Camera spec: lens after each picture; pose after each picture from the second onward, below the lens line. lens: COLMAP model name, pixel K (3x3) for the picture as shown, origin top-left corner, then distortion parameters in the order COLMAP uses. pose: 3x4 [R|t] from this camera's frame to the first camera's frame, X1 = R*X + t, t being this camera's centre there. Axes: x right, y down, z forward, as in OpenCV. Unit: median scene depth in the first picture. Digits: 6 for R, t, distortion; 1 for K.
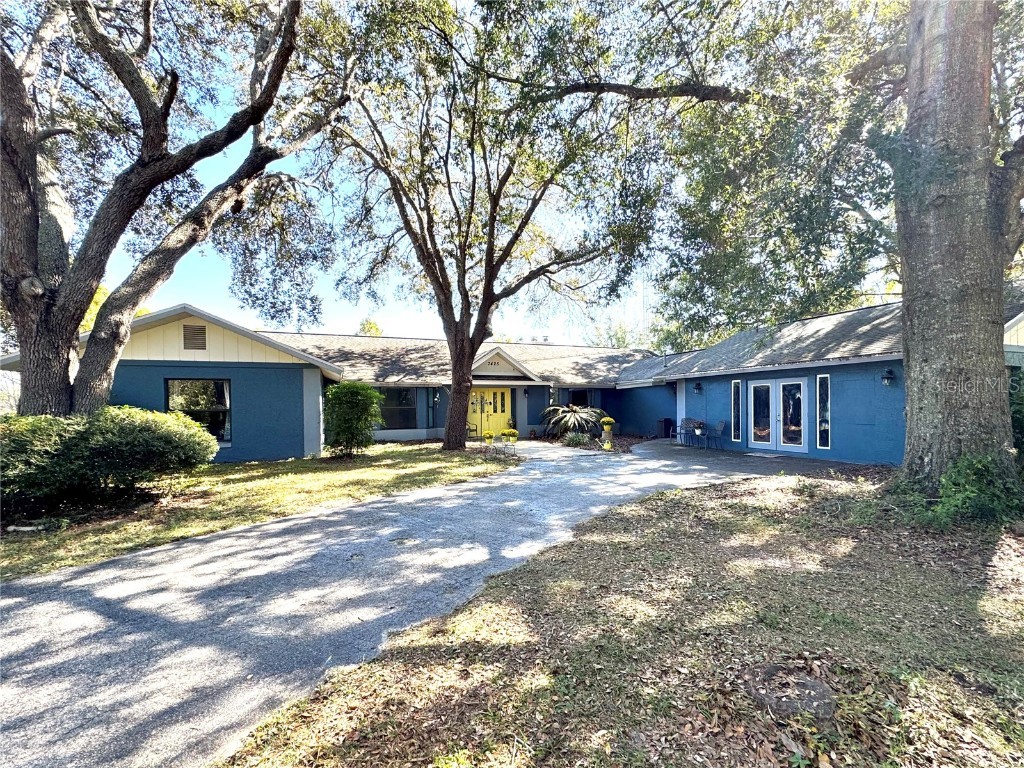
lens RADIAL K [[447.1, 0, 511.4], [0, 447.1, 407.1], [0, 0, 1]] dist [0.000744, -0.000004]
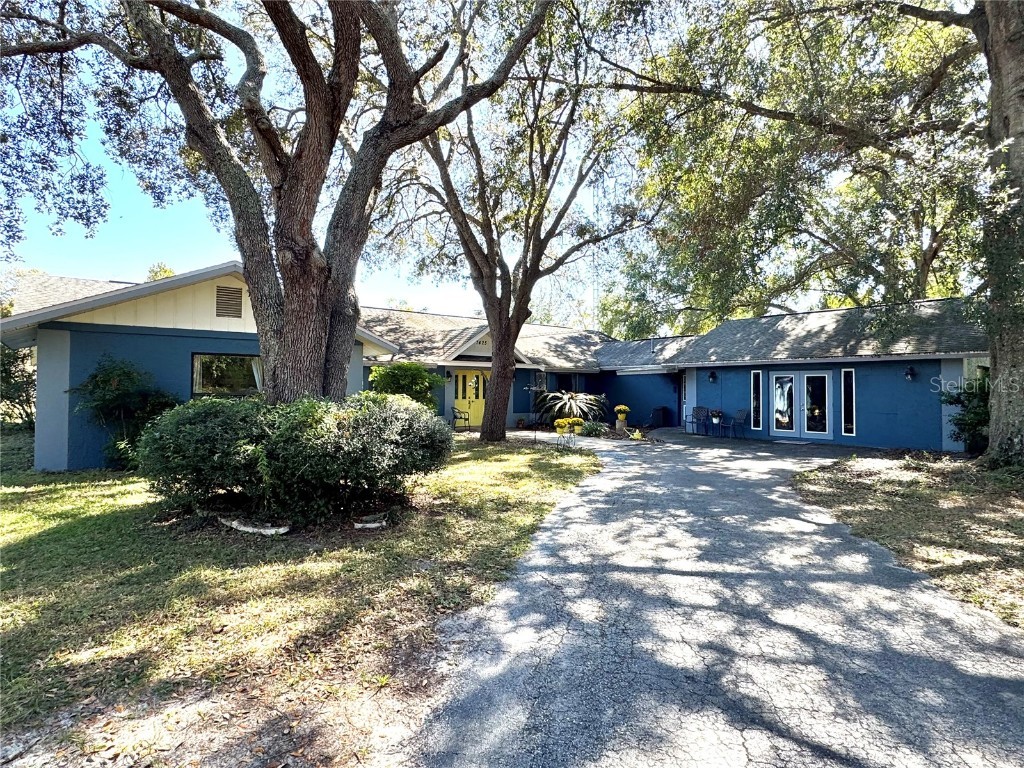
lens RADIAL K [[550.1, 0, 515.1], [0, 550.1, 373.3], [0, 0, 1]] dist [0.001247, 0.000154]
pose [[0.957806, 0.023277, 0.286473, -0.438372], [-0.014053, 0.999316, -0.034215, -0.002344], [-0.287073, 0.028745, 0.957477, -0.067831]]
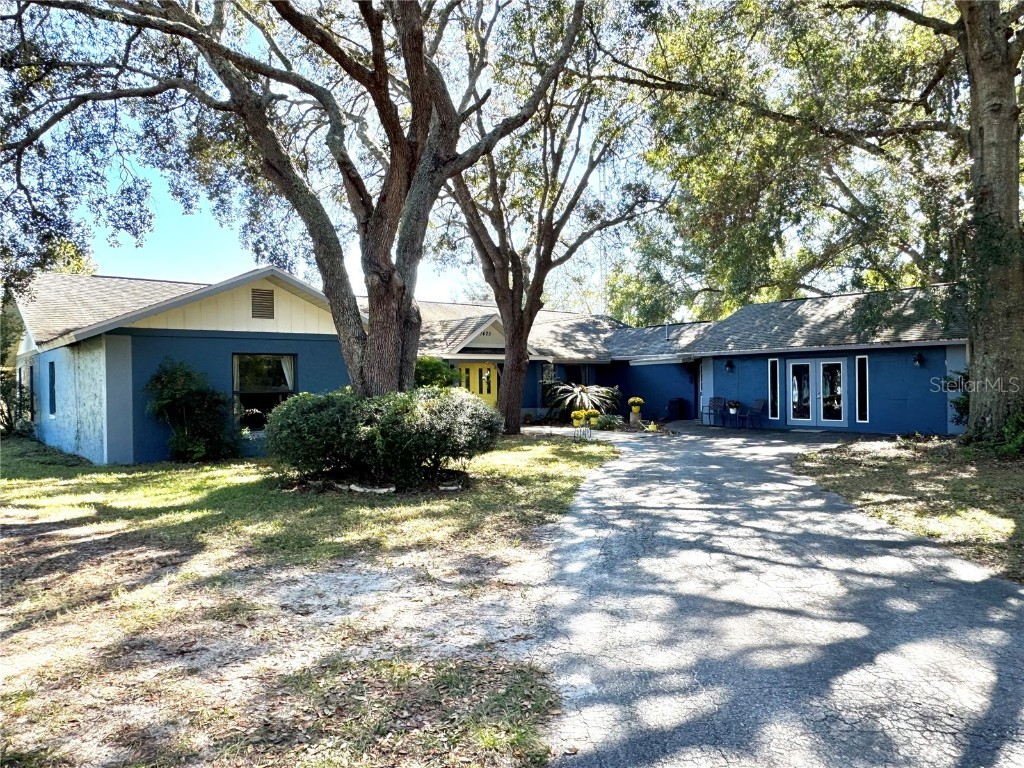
lens RADIAL K [[679.6, 0, 512.0], [0, 679.6, 384.0], [0, 0, 1]] dist [-0.002918, -0.000638]
pose [[0.952866, -0.002897, 0.303376, -0.577328], [0.004366, 0.999982, -0.004166, 0.000821], [-0.303359, 0.005294, 0.952862, -0.309886]]
